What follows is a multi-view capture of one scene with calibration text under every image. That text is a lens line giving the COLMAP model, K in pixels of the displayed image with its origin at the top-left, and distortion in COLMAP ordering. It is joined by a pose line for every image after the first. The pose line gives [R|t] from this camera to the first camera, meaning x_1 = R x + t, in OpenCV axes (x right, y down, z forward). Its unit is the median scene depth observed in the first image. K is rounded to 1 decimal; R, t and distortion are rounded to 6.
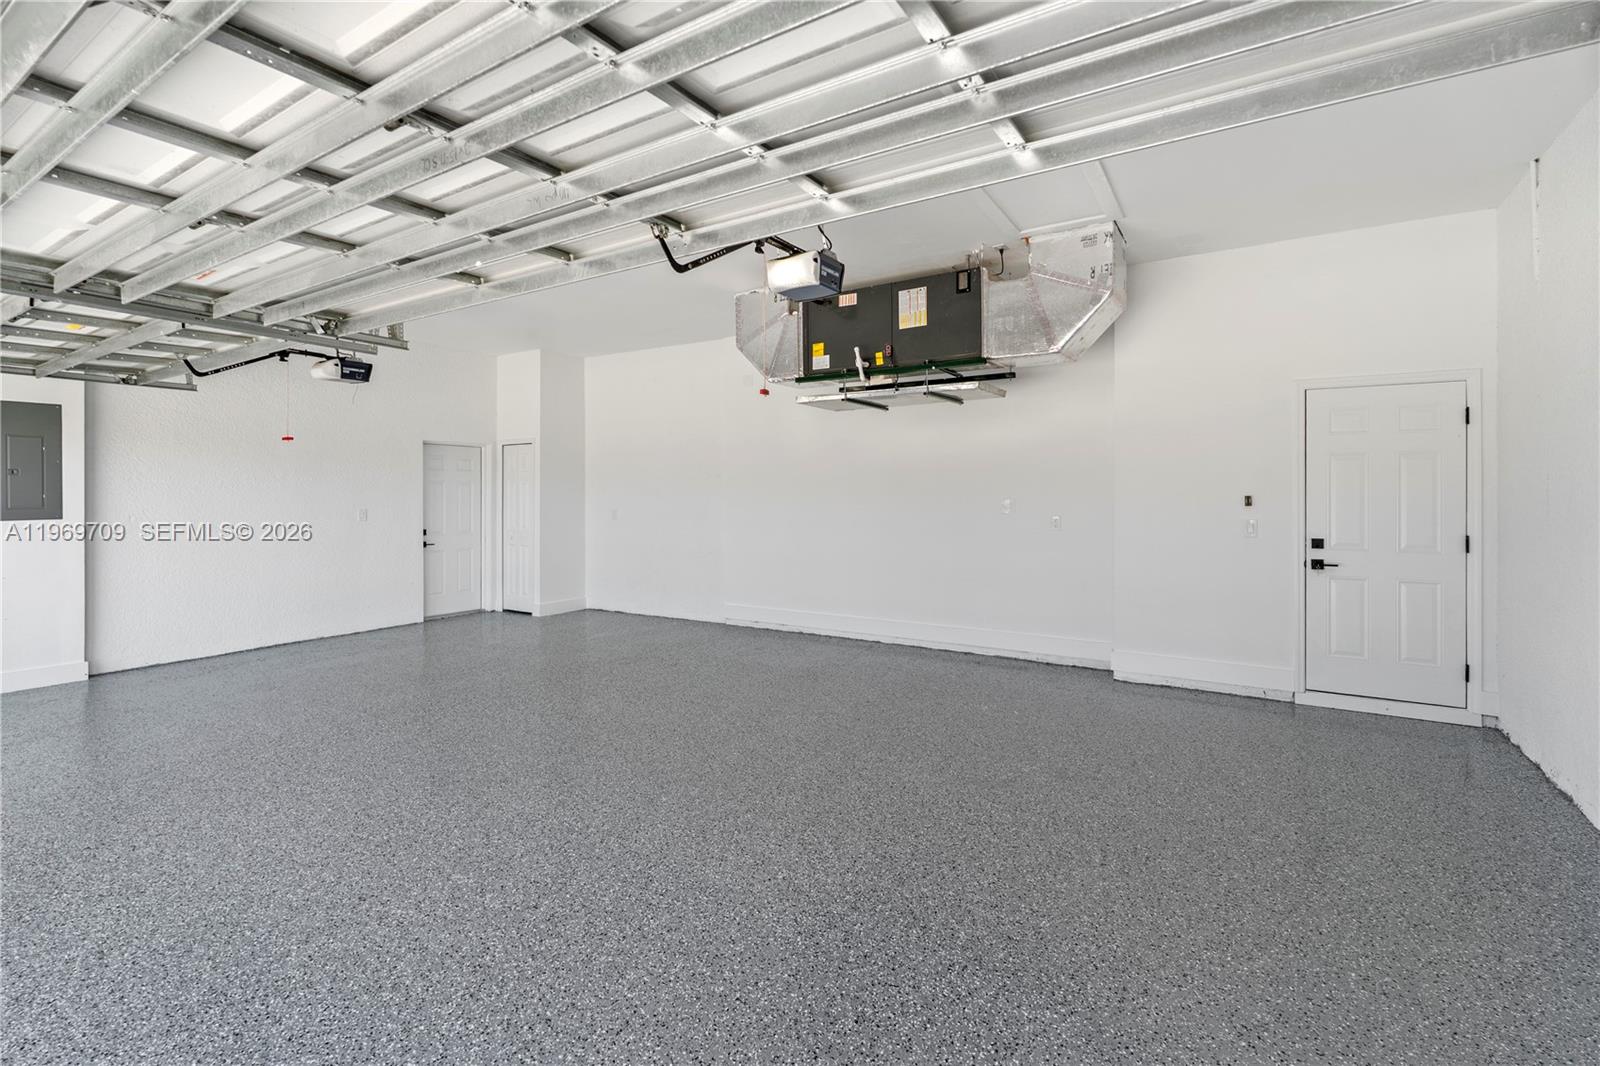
lens RADIAL K [[722.5, 0, 794.3], [0, 722.5, 483.9], [0, 0, 1]] dist [-0.004577, -0.001699]
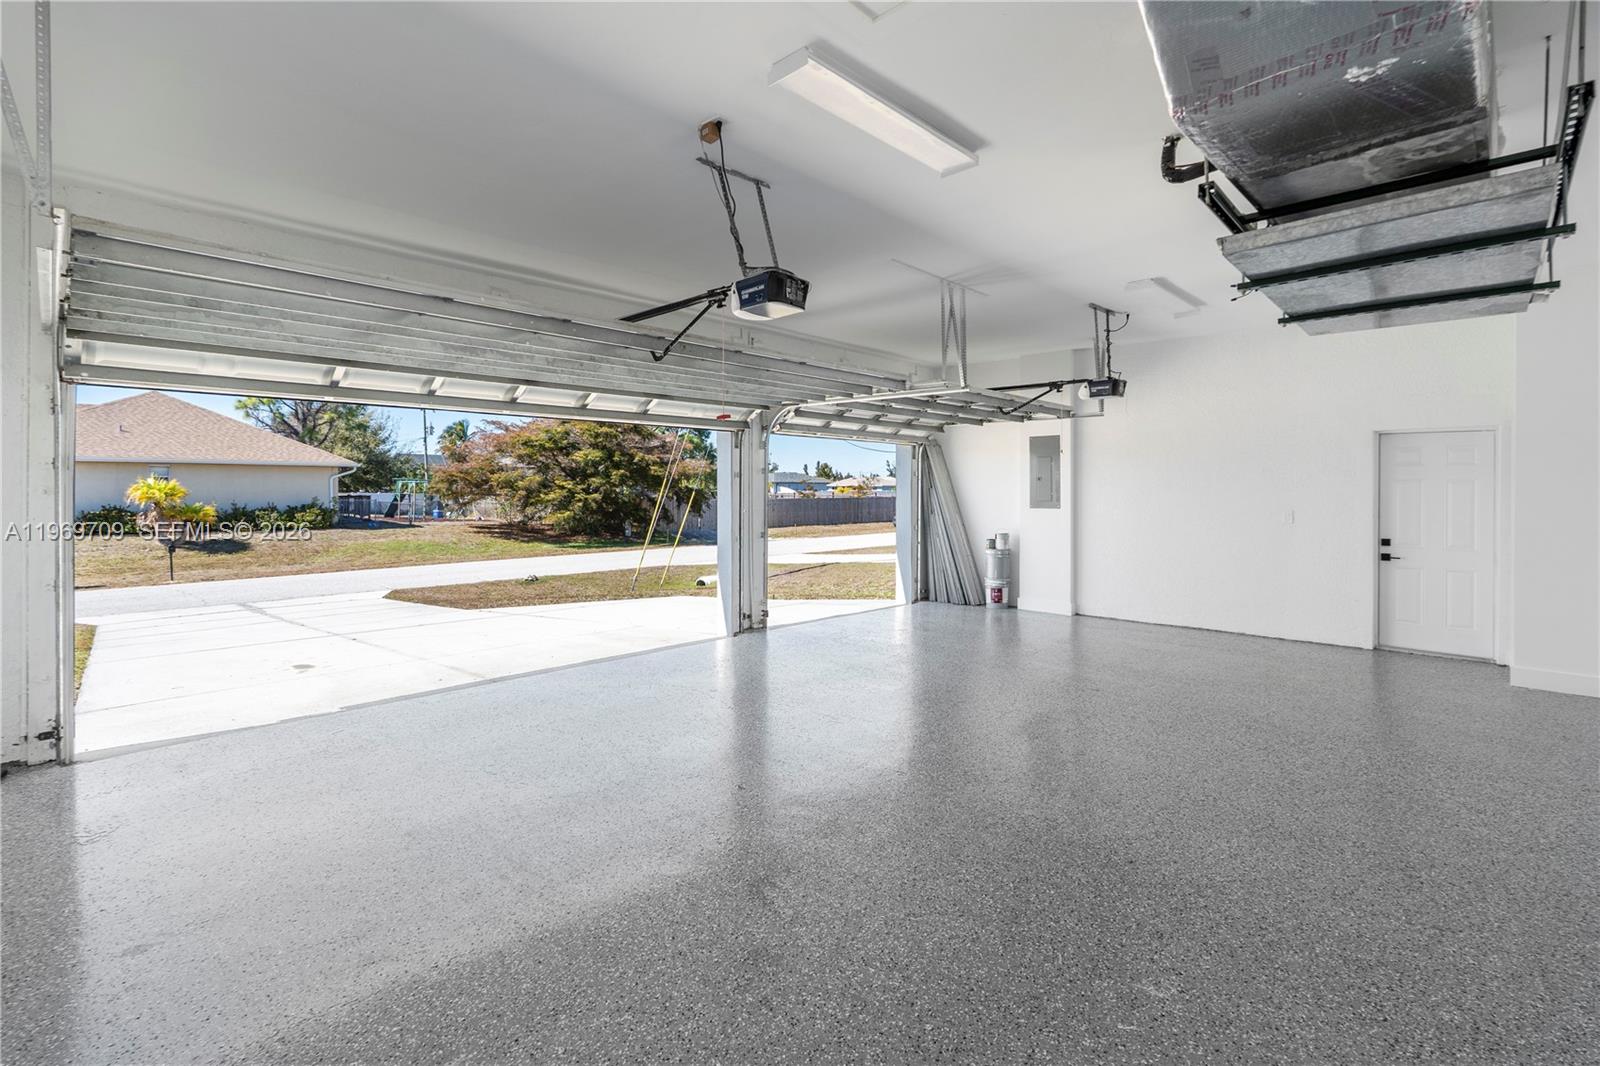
lens RADIAL K [[722.5, 0, 788.9], [0, 722.5, 490.5], [0, 0, 1]] dist [-0.004577, -0.001699]
pose [[-0.203335, 0.010206, -0.979056, 0.454096], [0.004647, 0.999944, 0.009458, -0.004209], [0.979098, -0.002627, -0.203371, 0.532992]]
